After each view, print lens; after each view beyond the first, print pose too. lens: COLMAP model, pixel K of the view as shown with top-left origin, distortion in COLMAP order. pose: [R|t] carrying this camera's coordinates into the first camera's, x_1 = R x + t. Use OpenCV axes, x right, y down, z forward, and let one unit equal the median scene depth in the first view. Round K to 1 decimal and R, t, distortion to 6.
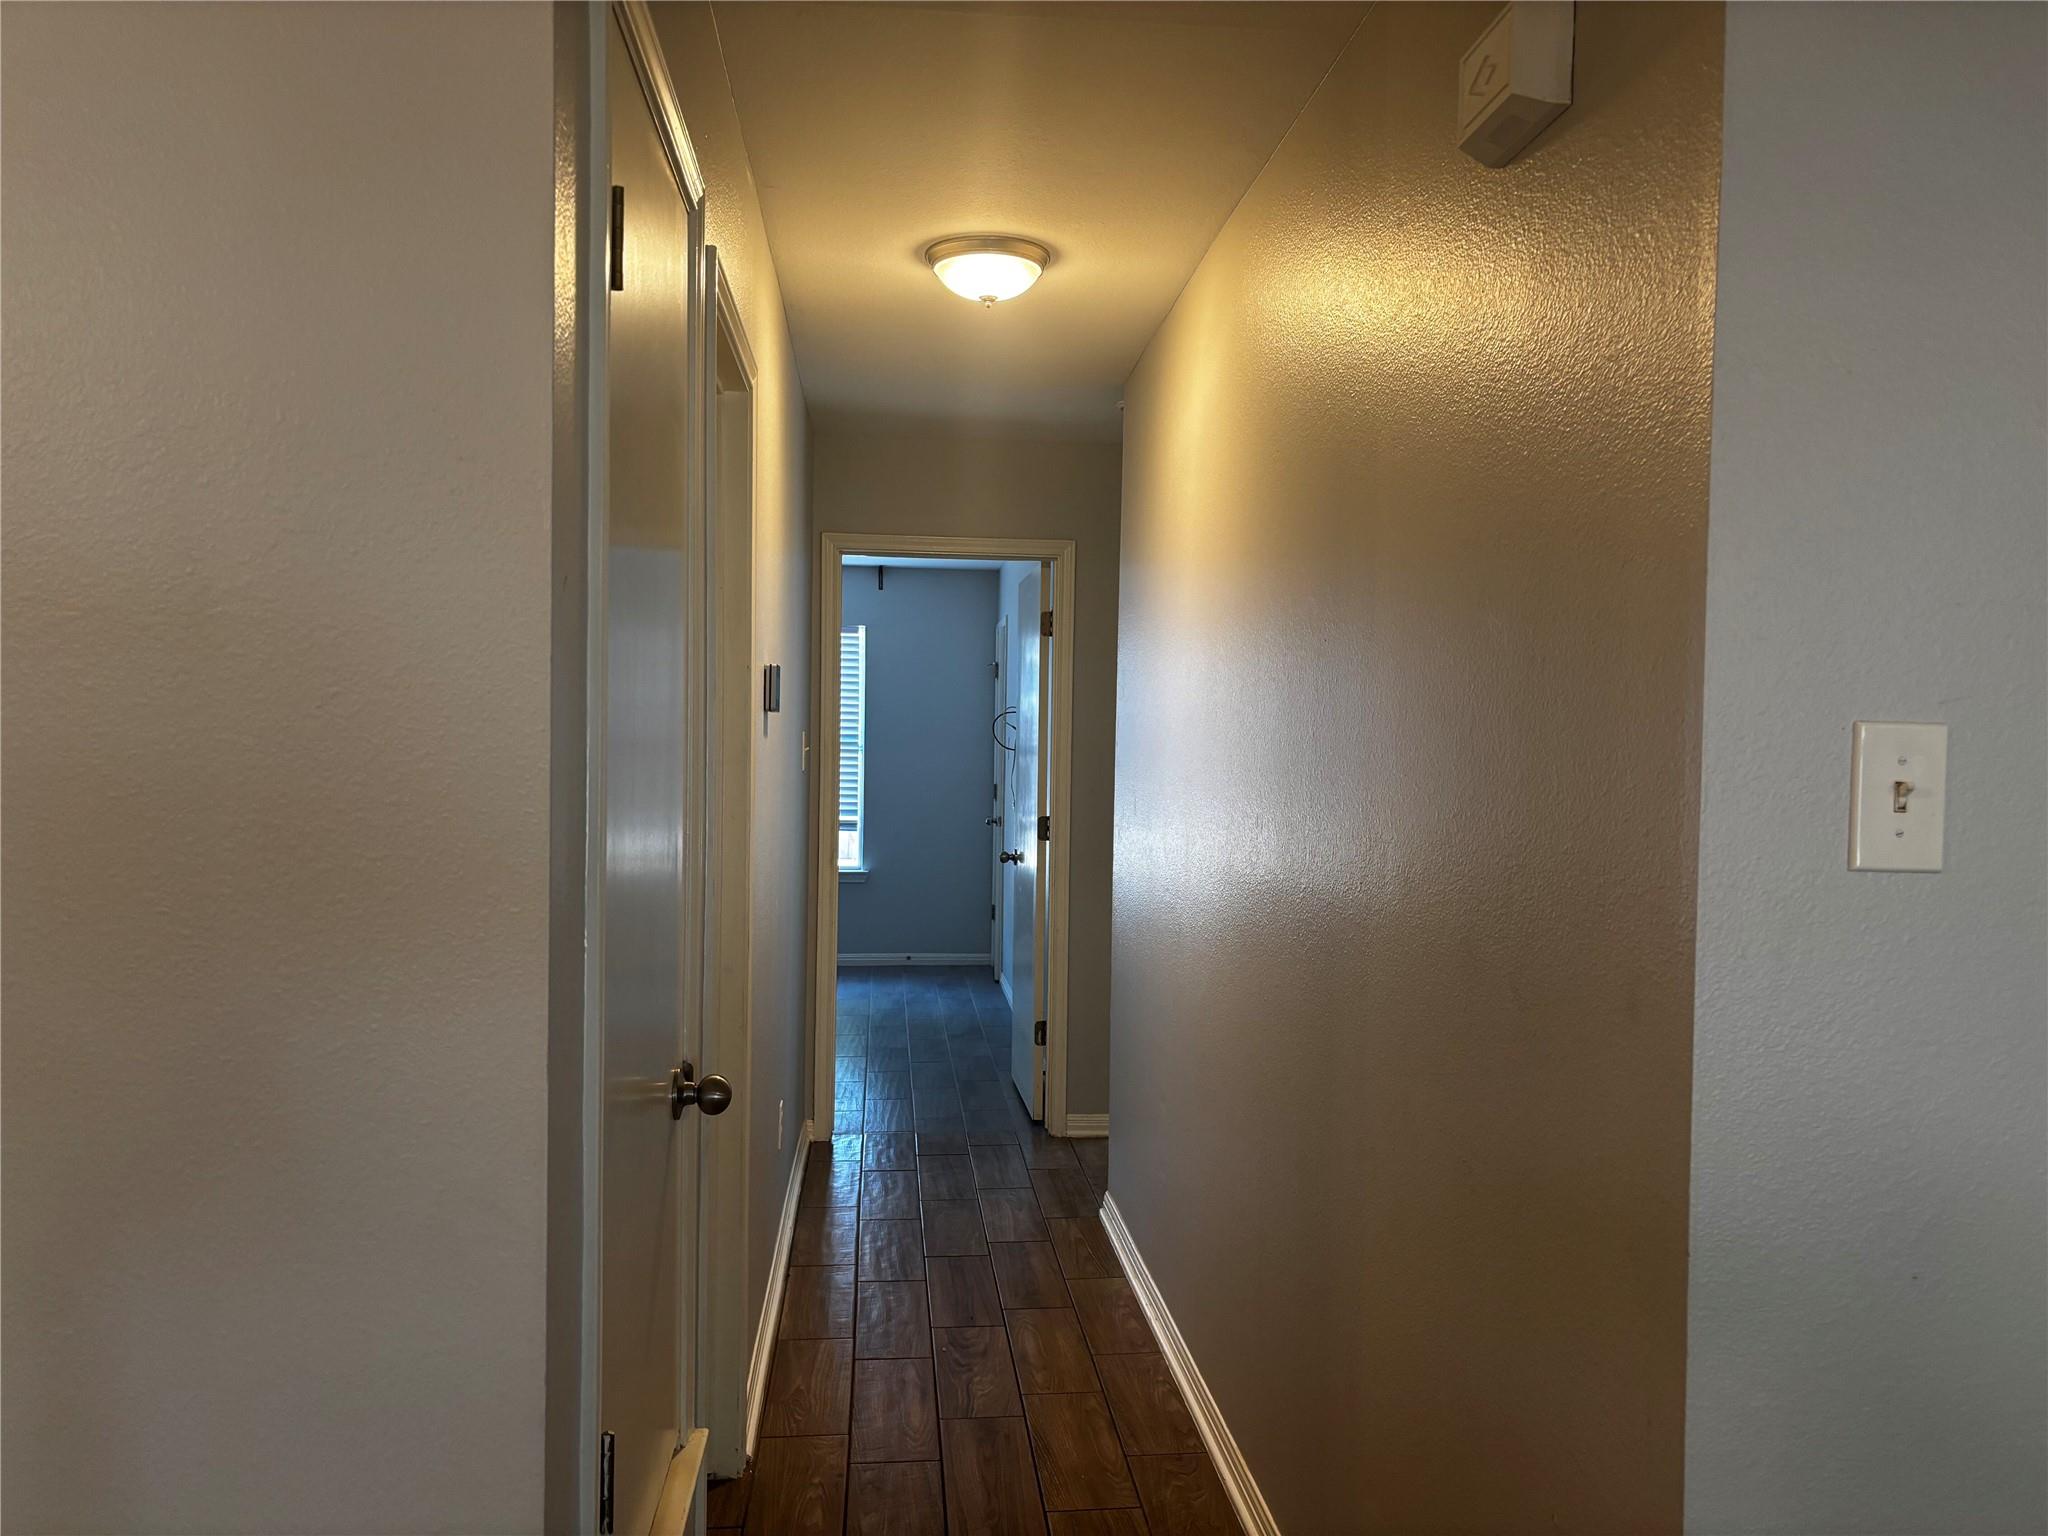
lens RADIAL K [[1527.8, 0, 1026.4], [0, 1527.8, 761.0], [0, 0, 1]] dist [0.098363, -0.136567]
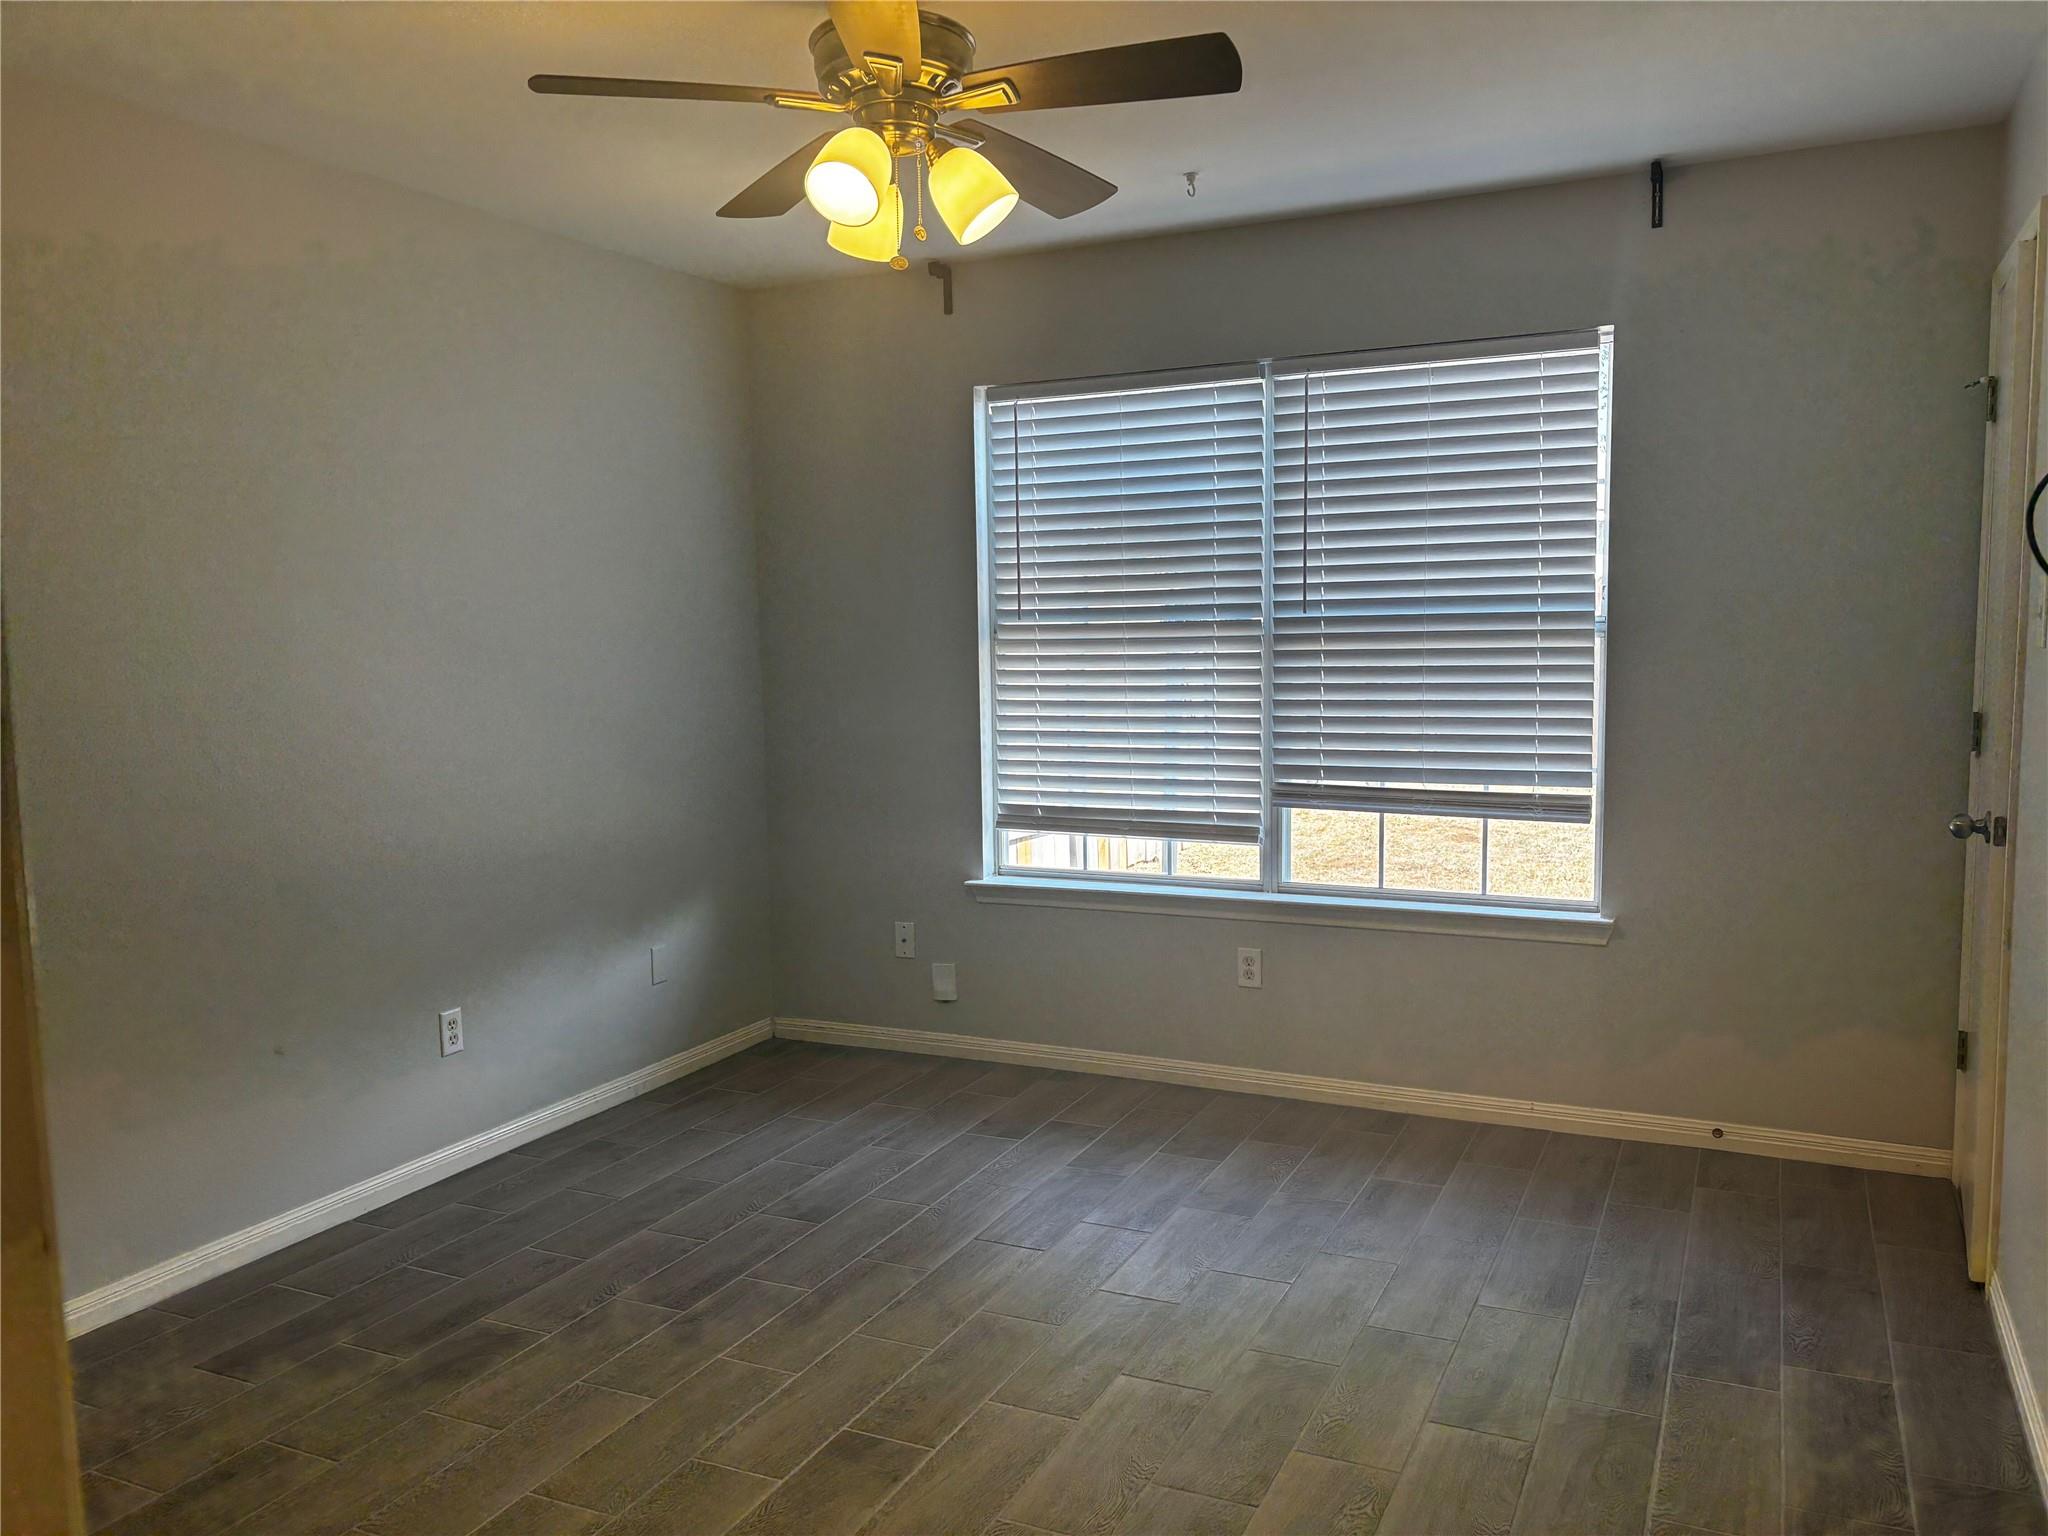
lens RADIAL K [[1528.2, 0, 1024.0], [0, 1528.2, 768.0], [0, 0, 1]] dist [0.000046, -0.003942]
pose [[0.853657, 0.026206, -0.520176, -0.024793], [0.018120, 0.996635, 0.079946, -0.005924], [0.520521, -0.077672, 0.850309, 0.560942]]
